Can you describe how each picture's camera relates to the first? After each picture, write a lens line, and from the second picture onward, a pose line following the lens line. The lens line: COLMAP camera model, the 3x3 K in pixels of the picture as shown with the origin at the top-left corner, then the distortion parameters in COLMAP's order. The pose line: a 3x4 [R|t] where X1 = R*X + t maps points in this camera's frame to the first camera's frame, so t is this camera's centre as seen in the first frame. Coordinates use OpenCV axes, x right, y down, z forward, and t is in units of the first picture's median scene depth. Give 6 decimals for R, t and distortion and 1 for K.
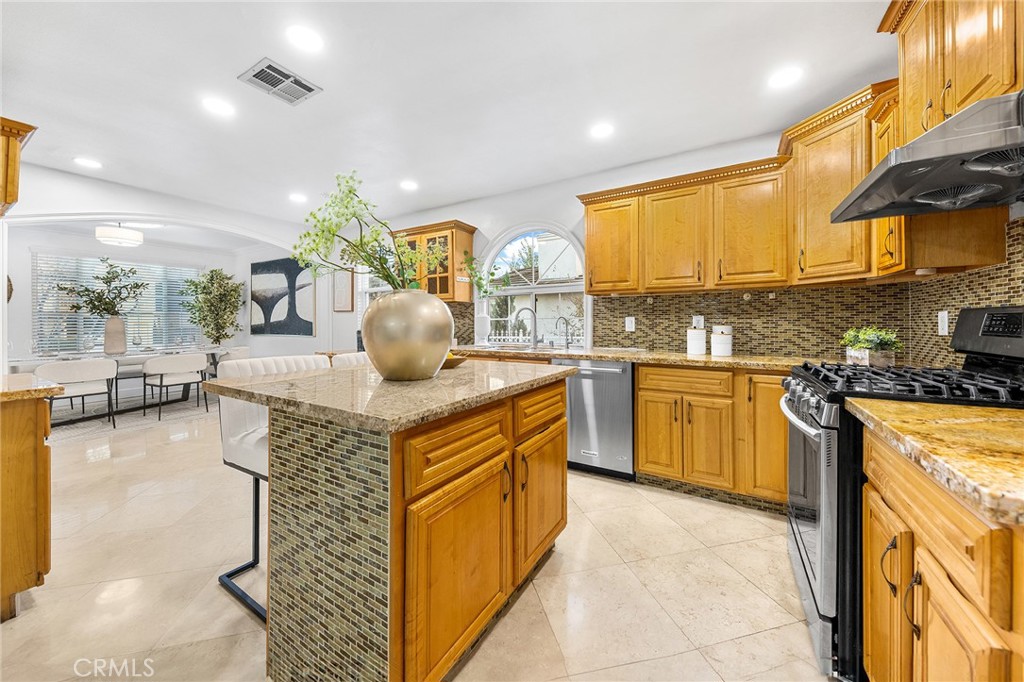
lens RADIAL K [[362.1, 0, 511.6], [0, 362.1, 323.8], [0, 0, 1]] dist [0.003159, -0.000150]
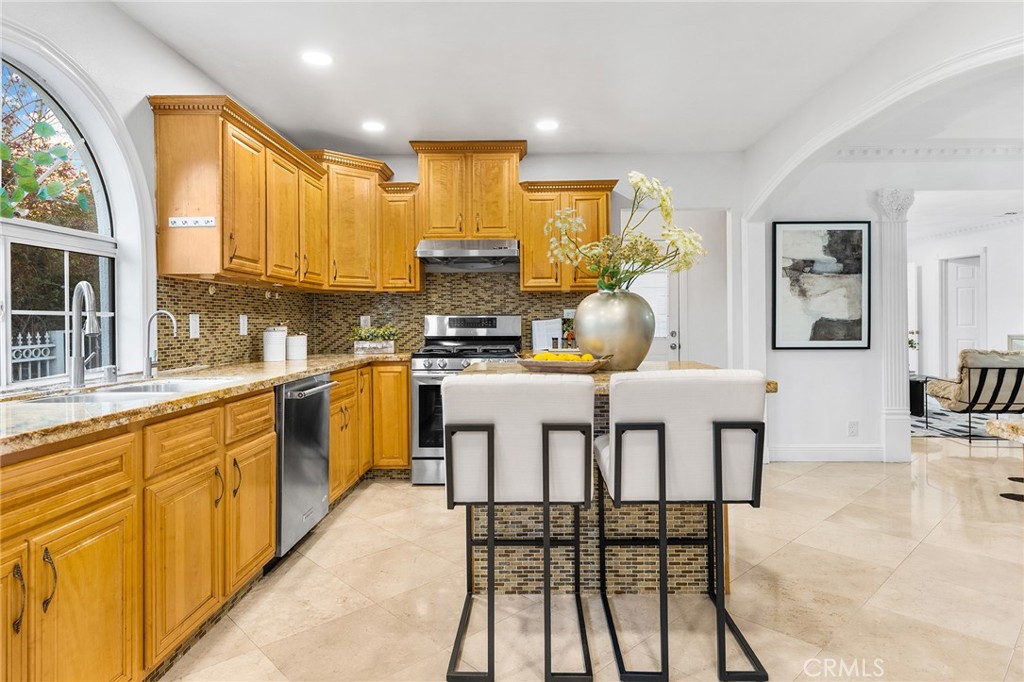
lens RADIAL K [[583.3, 0, 526.6], [0, 583.3, 319.7], [0, 0, 1]] dist [0.012365, -0.001928]
pose [[-0.502767, 0.010593, 0.864357, -0.813913], [0.011795, 0.999916, -0.005394, 0.001956], [-0.864341, 0.007483, -0.502850, 1.034593]]
